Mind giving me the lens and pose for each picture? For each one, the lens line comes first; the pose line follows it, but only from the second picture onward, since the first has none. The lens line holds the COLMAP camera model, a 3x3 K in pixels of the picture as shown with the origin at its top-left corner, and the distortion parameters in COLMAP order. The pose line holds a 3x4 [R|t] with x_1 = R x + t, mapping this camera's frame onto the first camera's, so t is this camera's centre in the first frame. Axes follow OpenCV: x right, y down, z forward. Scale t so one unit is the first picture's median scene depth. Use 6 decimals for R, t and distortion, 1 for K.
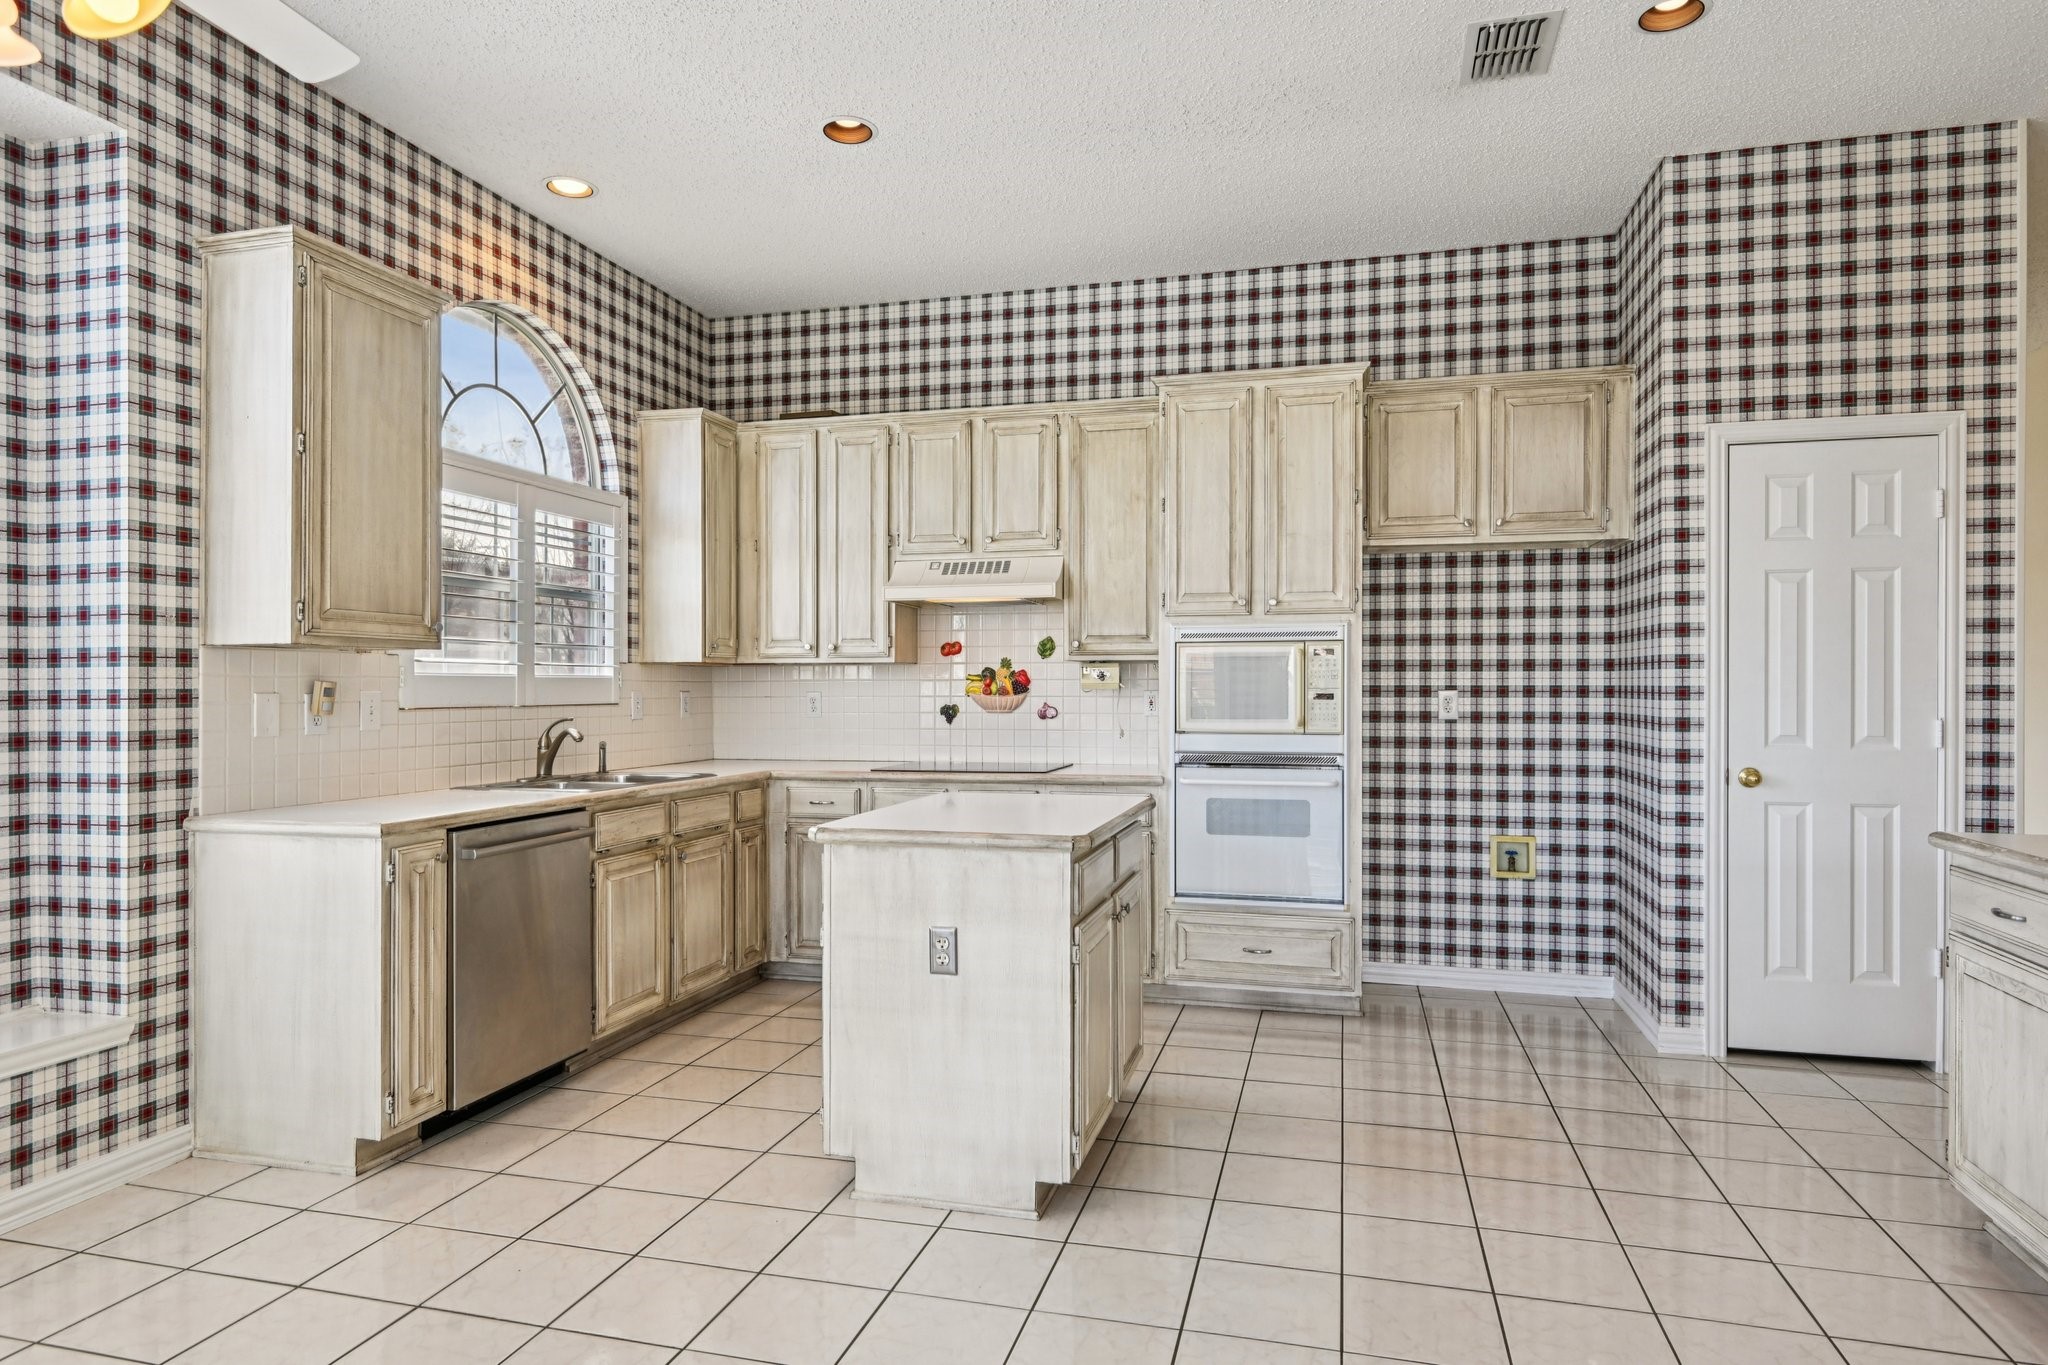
lens RADIAL K [[1166.4, 0, 1028.2], [0, 1166.4, 691.2], [0, 0, 1]] dist [0.002440, -0.000471]
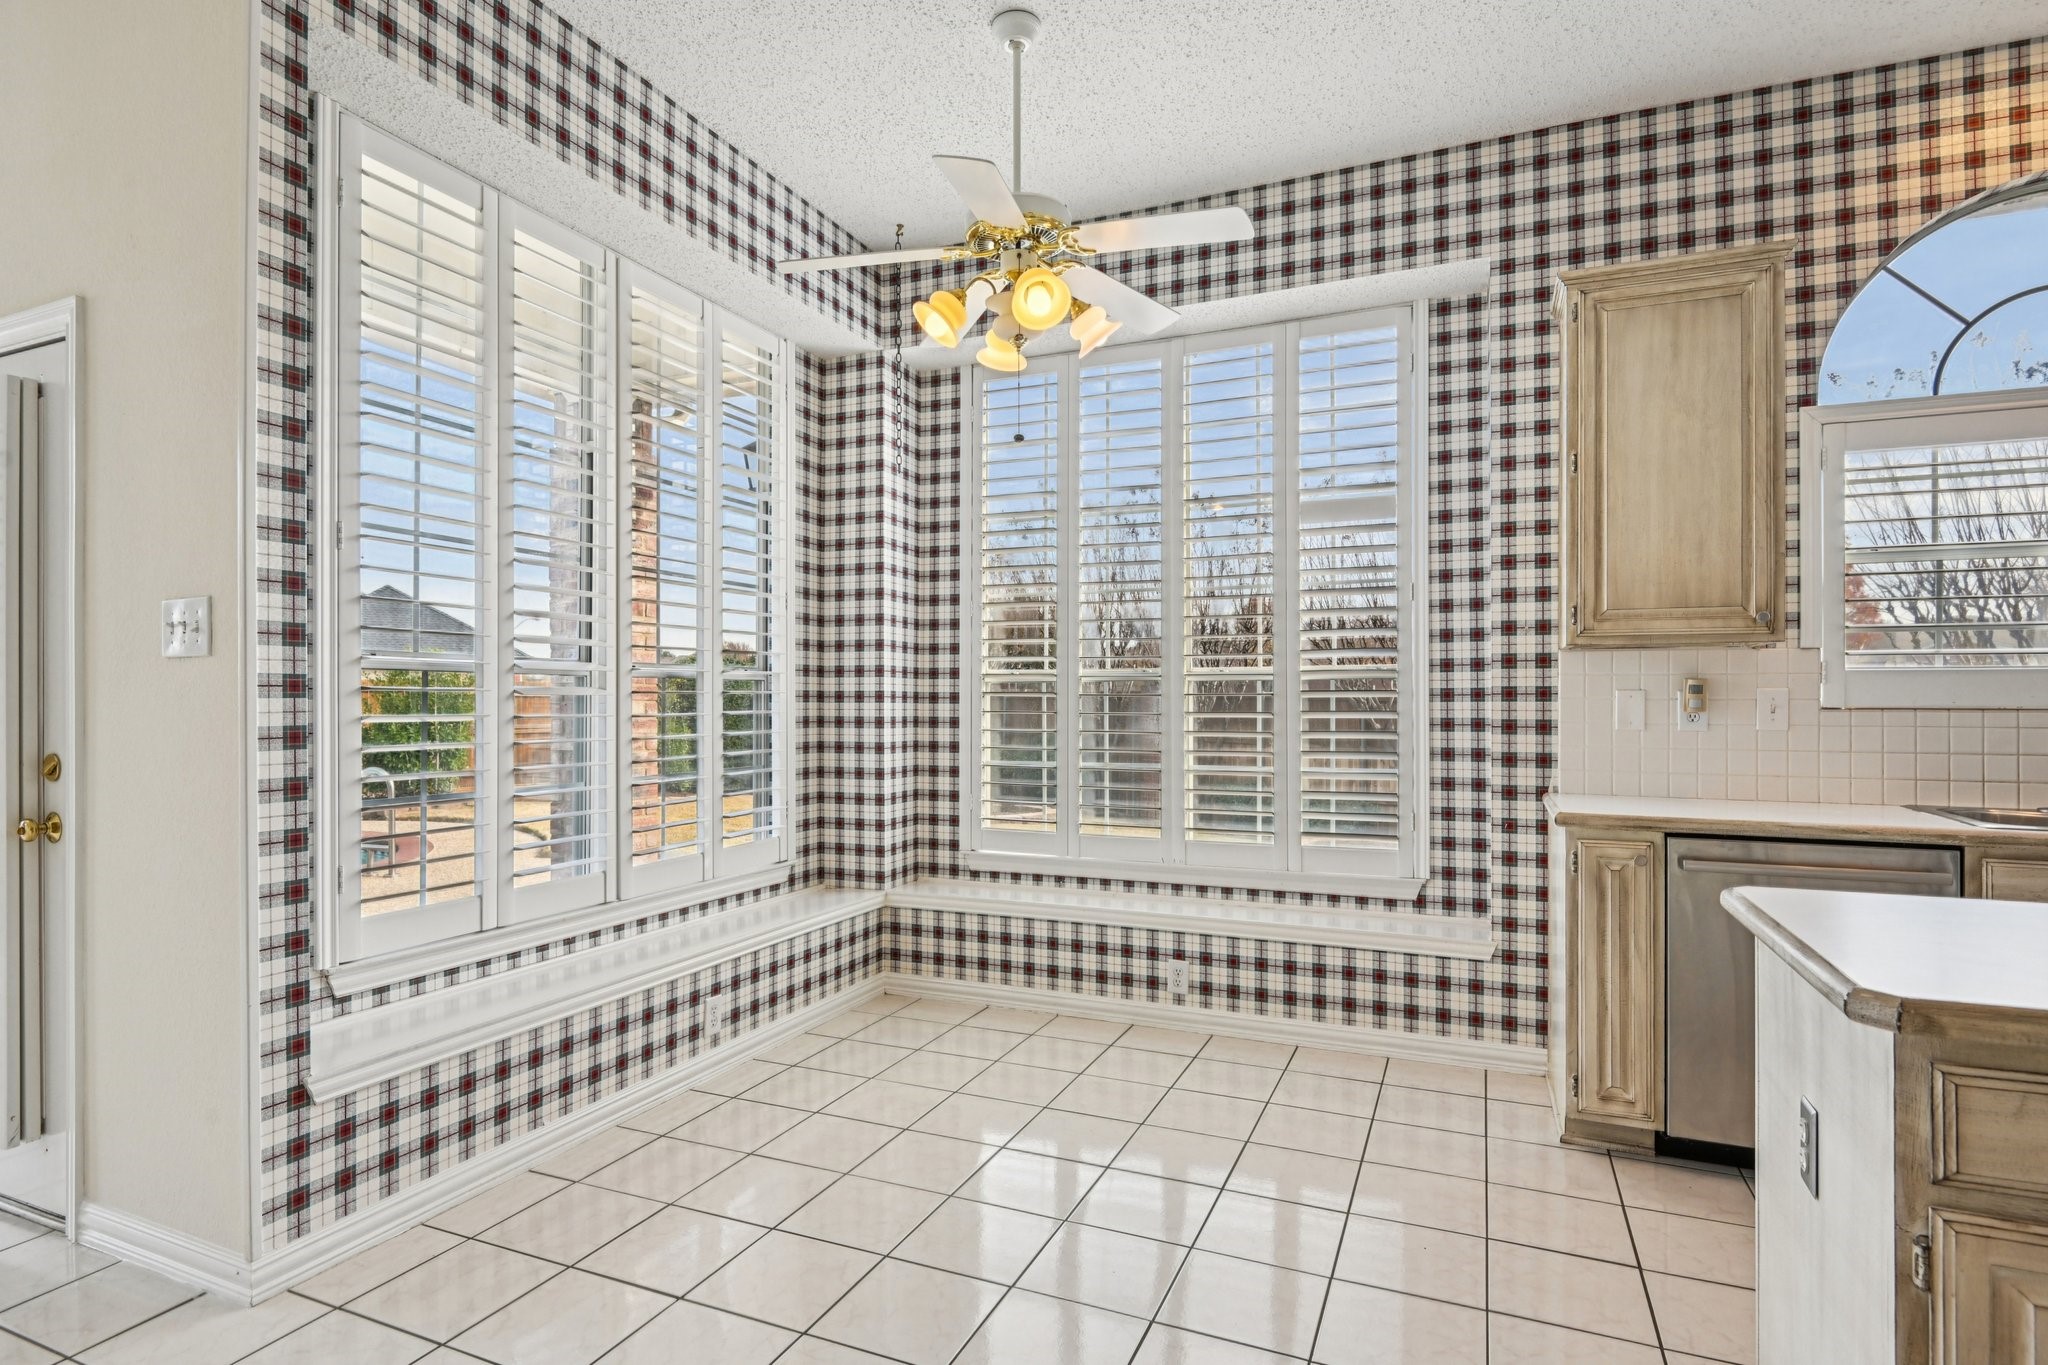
lens RADIAL K [[1046.2, 0, 1029.6], [0, 1046.2, 677.4], [0, 0, 1]] dist [0.011241, -0.006448]
pose [[-0.134254, -0.013891, -0.990850, 0.421533], [-0.004765, 0.999899, -0.013372, 0.006062], [0.990936, 0.002927, -0.134306, 0.613024]]
